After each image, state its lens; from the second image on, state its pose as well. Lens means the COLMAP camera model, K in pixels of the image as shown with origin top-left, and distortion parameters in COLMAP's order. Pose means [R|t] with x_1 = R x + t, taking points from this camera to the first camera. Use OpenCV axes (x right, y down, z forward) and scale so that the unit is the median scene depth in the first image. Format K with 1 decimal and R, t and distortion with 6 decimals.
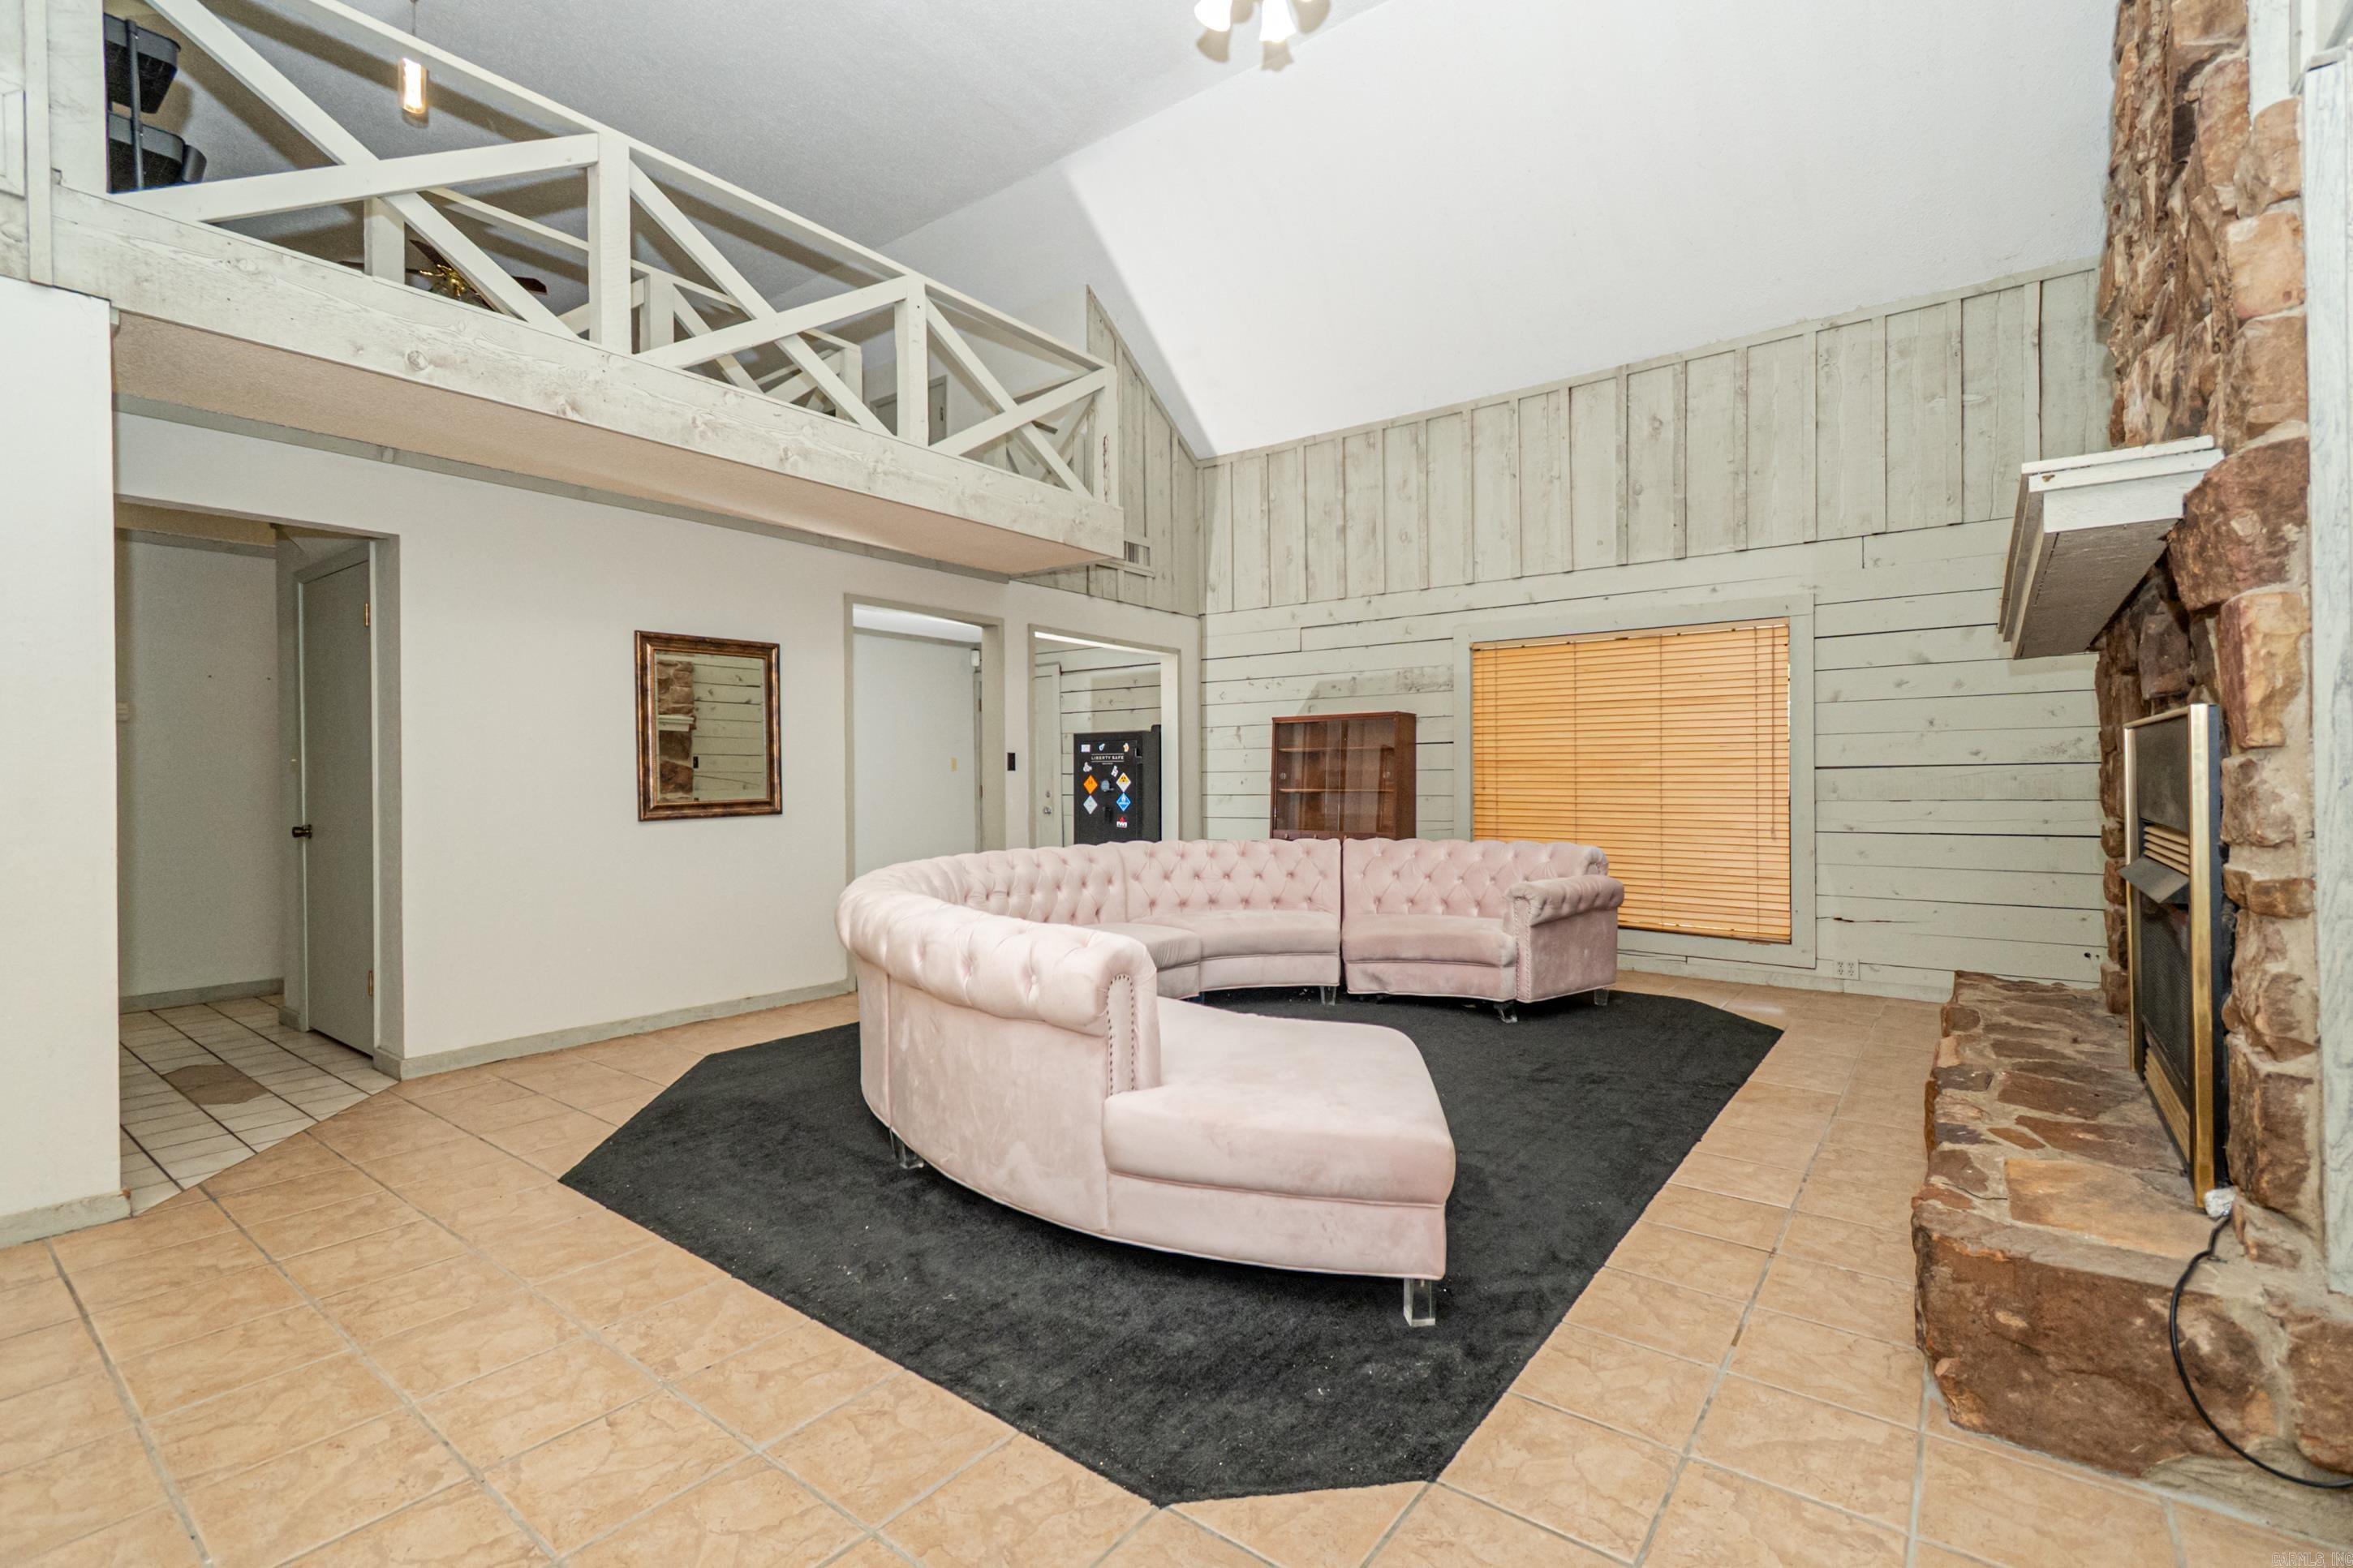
lens RADIAL K [[1042.2, 0, 1176.5], [0, 1042.2, 784.0], [0, 0, 1]] dist [0.002997, -0.000759]
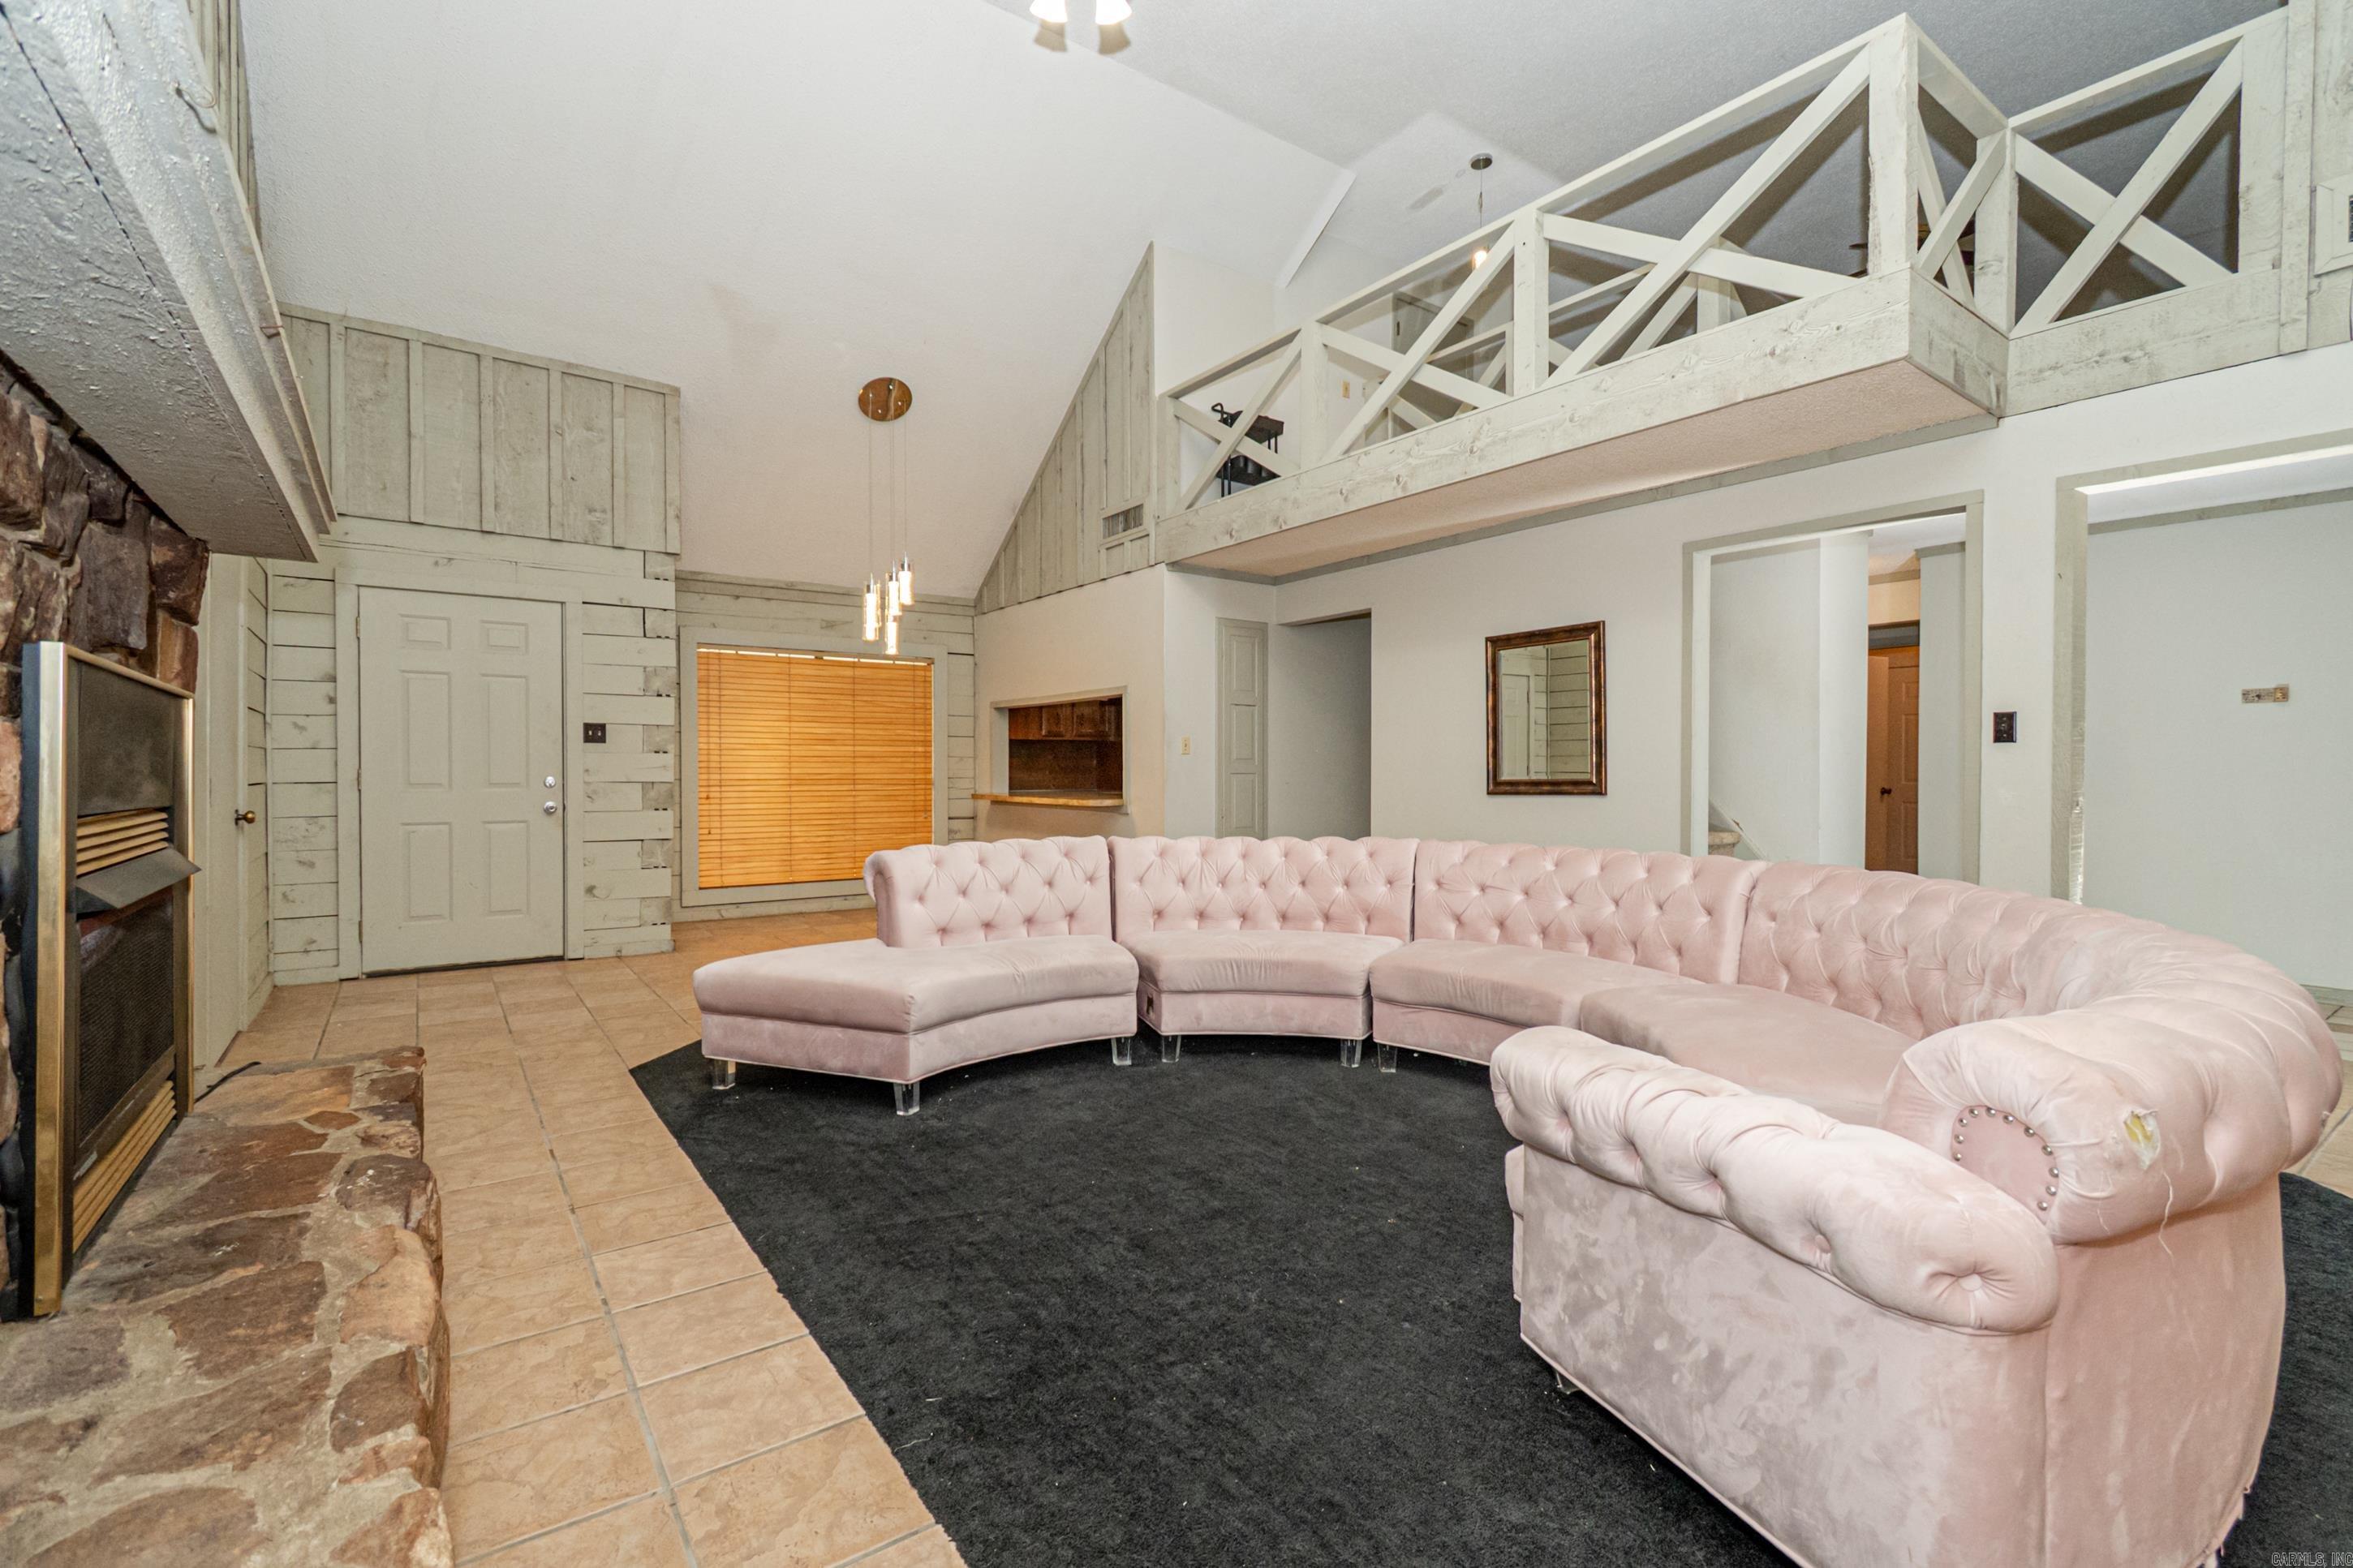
lens RADIAL K [[1042.2, 0, 1176.5], [0, 1042.2, 784.0], [0, 0, 1]] dist [0.002997, -0.000759]
pose [[-0.280177, 0.019958, -0.959741, 0.908724], [-0.004960, 0.999740, 0.022238, -0.000957], [0.959936, 0.010991, -0.280005, 1.216832]]
